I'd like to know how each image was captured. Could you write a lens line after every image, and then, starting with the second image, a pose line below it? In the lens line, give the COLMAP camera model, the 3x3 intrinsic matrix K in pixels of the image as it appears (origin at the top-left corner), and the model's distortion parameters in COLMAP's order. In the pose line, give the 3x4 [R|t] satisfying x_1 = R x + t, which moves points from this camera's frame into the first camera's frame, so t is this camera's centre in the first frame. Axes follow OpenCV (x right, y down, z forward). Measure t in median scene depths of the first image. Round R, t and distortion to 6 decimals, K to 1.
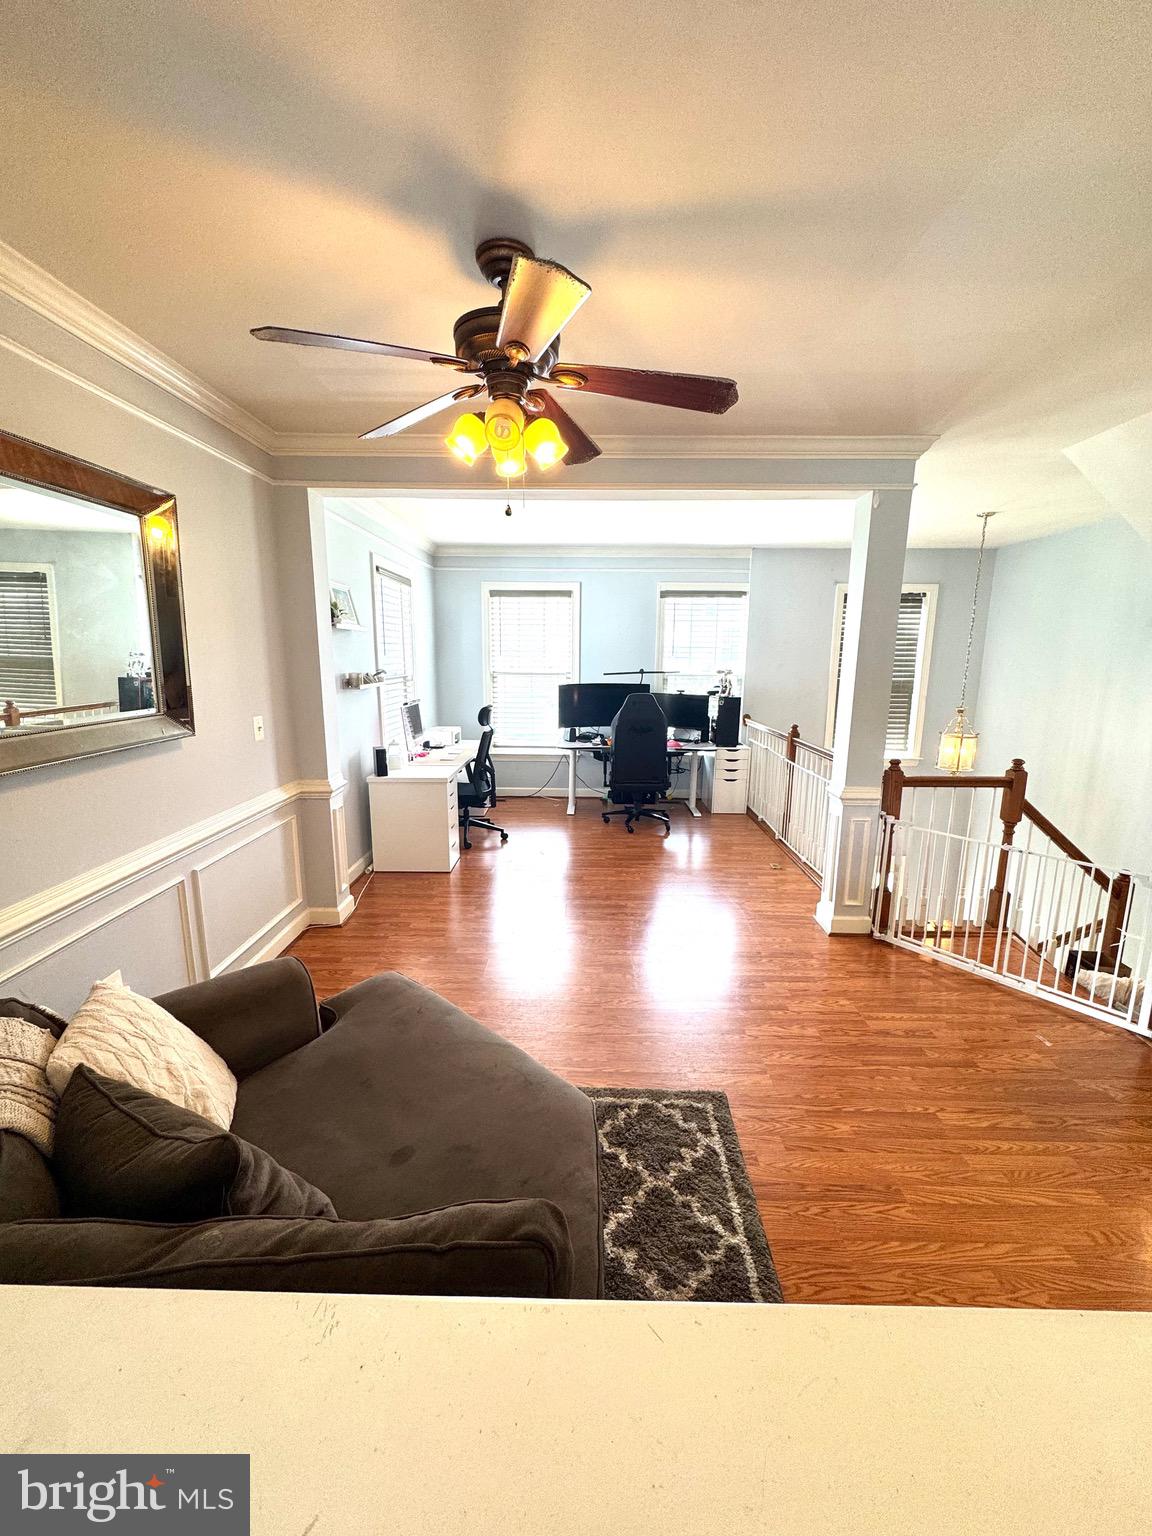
lens RADIAL K [[612.5, 0, 574.4], [0, 612.5, 769.8], [0, 0, 1]] dist [-0.000111, 0.000578]
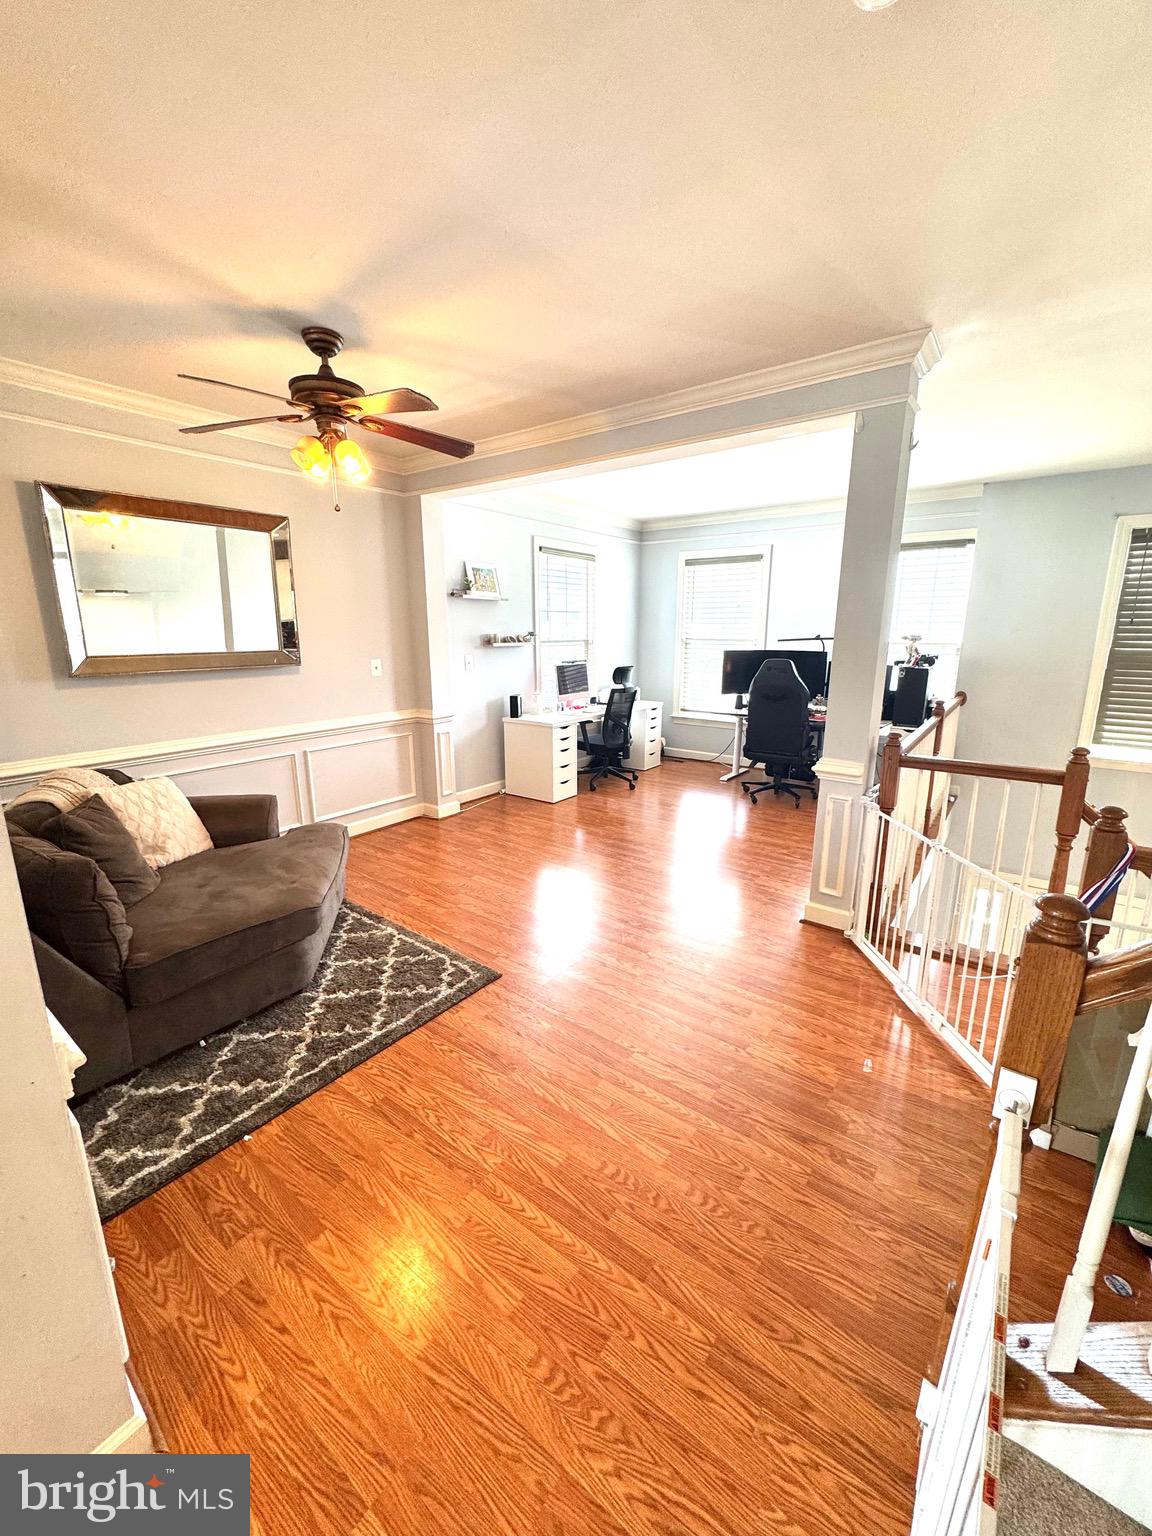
lens RADIAL K [[612.5, 0, 574.4], [0, 612.5, 769.8], [0, 0, 1]] dist [-0.000111, 0.000578]
pose [[0.810792, 0.125597, -0.571701, 0.638363], [-0.105020, 0.992073, 0.069008, 0.020419], [0.575837, 0.004089, 0.817555, 0.064141]]
